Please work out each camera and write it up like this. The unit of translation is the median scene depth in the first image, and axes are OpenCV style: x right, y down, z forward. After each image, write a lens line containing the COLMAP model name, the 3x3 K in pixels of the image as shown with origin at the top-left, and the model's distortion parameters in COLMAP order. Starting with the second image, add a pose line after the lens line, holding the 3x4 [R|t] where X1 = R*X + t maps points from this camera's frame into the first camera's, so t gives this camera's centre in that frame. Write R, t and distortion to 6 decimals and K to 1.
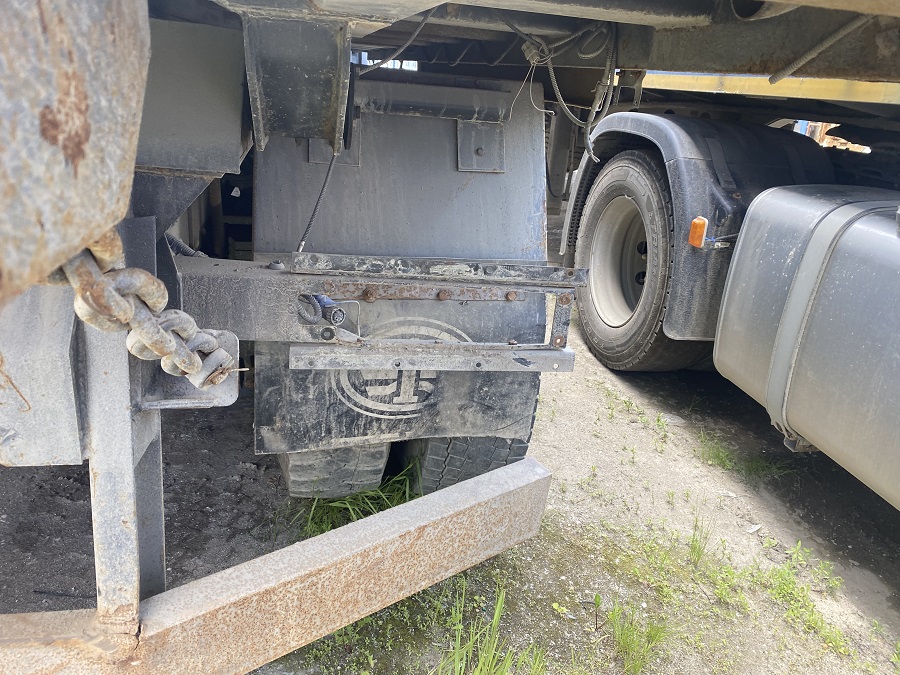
lens RADIAL K [[684.2, 0, 444.2], [0, 684.2, 323.4], [0, 0, 1]] dist [0.045858, -0.059921]
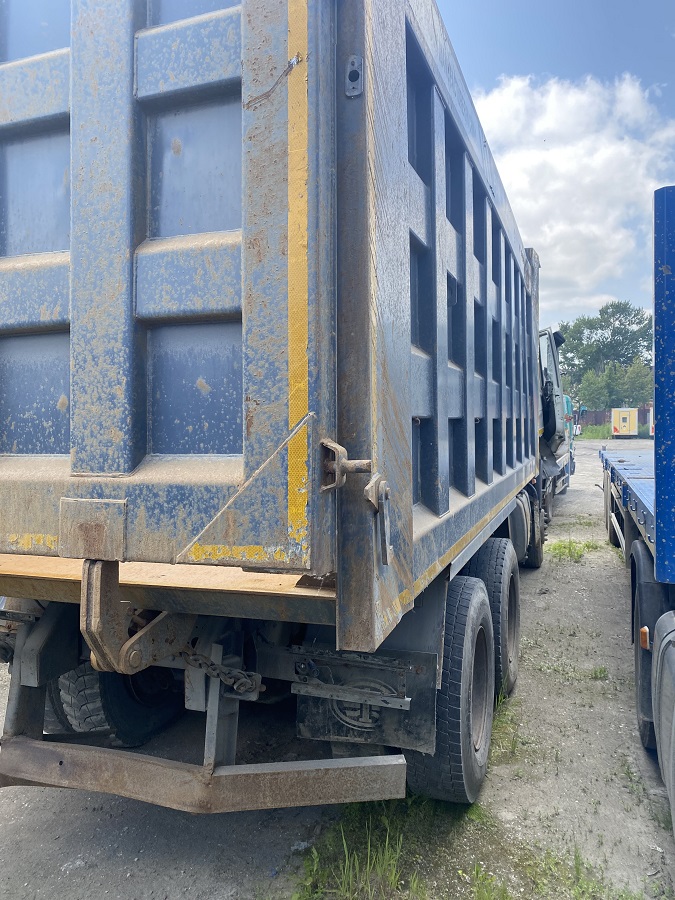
lens RADIAL K [[684.2, 0, 337.5], [0, 684.2, 450.0], [0, 0, 1]] dist [0.045858, -0.059921]
pose [[0.856119, -0.075647, -0.511212, 0.993540], [-0.095095, 0.949275, -0.299724, -0.030507], [0.507954, 0.305213, 0.805498, -0.944221]]
